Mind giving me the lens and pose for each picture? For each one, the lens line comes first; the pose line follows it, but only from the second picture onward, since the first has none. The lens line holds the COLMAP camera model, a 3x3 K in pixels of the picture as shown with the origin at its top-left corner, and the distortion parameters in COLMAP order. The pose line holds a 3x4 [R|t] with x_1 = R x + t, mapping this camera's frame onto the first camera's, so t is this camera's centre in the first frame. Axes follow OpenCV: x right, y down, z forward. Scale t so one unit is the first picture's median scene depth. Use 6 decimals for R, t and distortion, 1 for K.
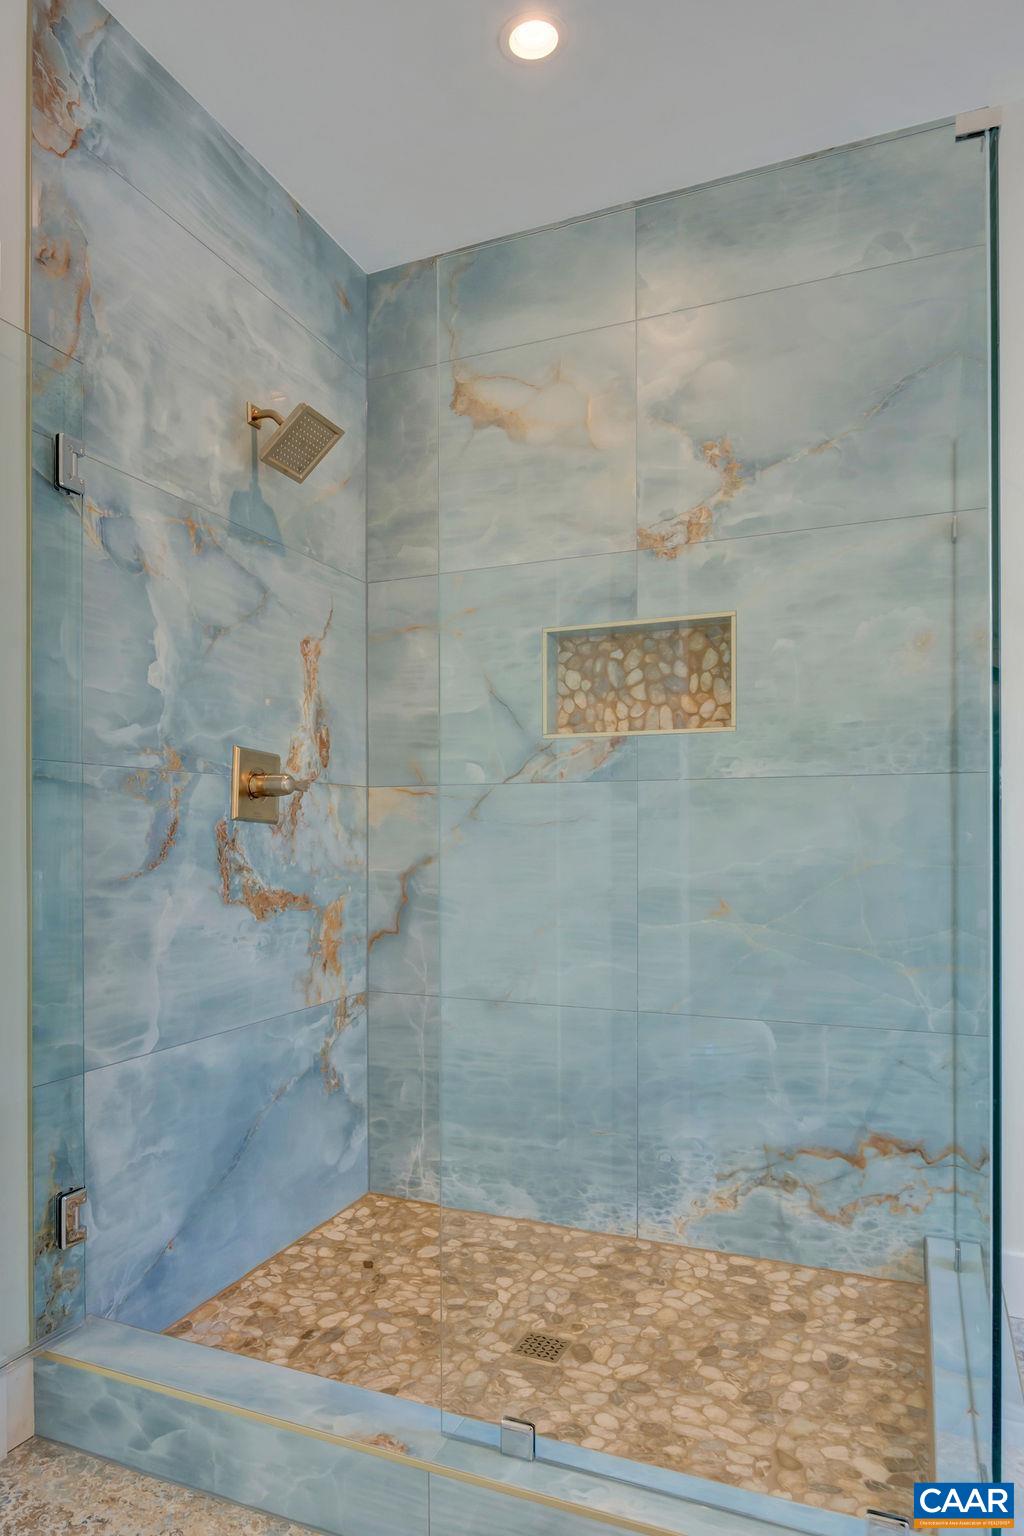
lens RADIAL K [[999.6, 0, 510.2], [0, 999.6, 833.6], [0, 0, 1]] dist [-0.004610, 0.000141]
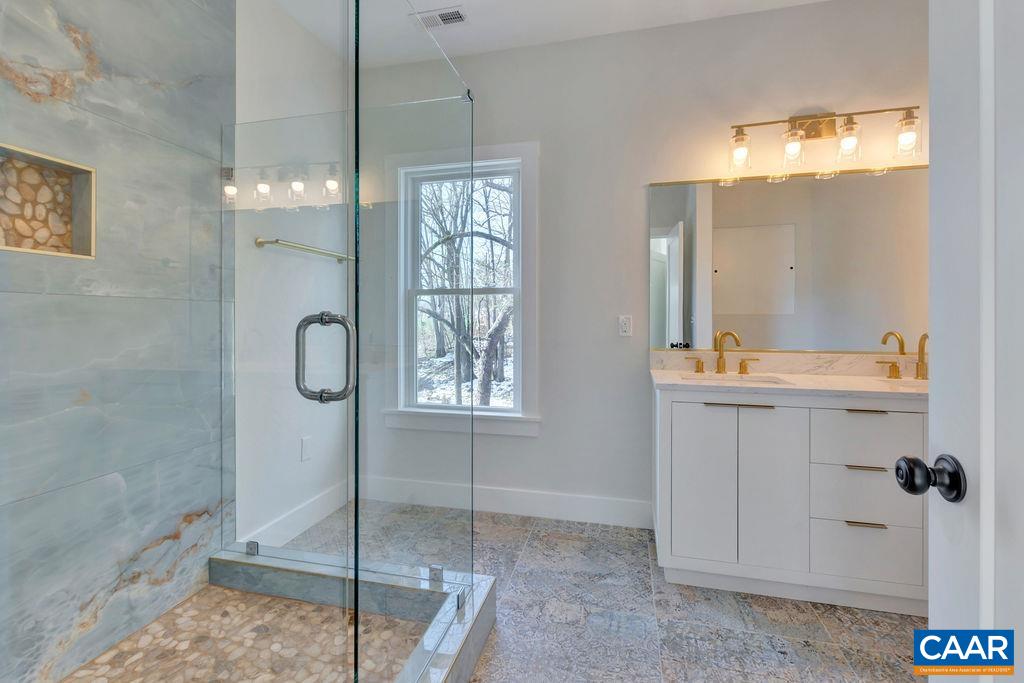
lens RADIAL K [[447.5, 0, 512.4], [0, 447.5, 319.8], [0, 0, 1]] dist [0.001163, 0.000101]
pose [[-0.141182, 0.002705, 0.989980, -0.442604], [0.001137, 0.999996, -0.002570, -0.021893], [-0.989983, 0.000763, -0.141184, 0.545227]]
